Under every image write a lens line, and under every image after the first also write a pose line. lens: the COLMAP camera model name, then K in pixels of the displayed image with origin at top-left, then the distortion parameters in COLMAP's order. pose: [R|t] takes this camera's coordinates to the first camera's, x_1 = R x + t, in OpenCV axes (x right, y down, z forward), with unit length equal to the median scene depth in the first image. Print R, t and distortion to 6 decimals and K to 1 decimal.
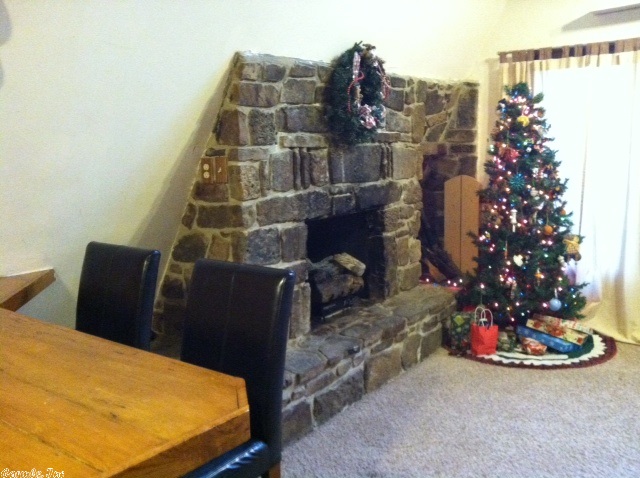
lens RADIAL K [[600.9, 0, 320.2], [0, 600.9, 242.9], [0, 0, 1]] dist [0.019284, 0.000000]
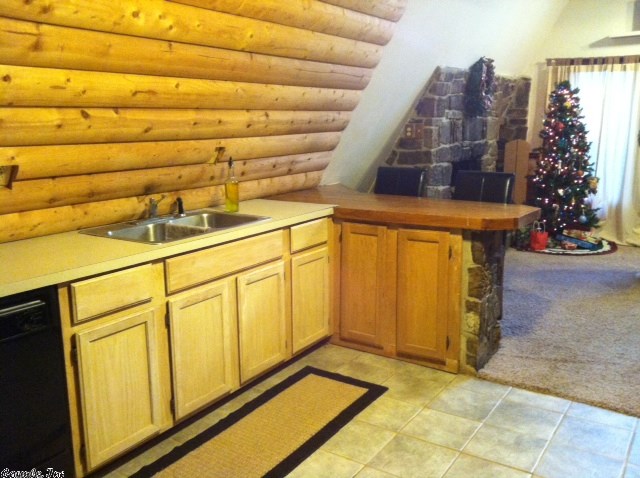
lens RADIAL K [[600.9, 0, 322.6], [0, 600.9, 241.8], [0, 0, 1]] dist [0.019284, 0.000000]
pose [[0.997244, 0.008316, 0.073725, -0.428186], [-0.011781, 0.998840, 0.046690, 0.094279], [-0.073252, -0.047429, 0.996185, -0.572214]]
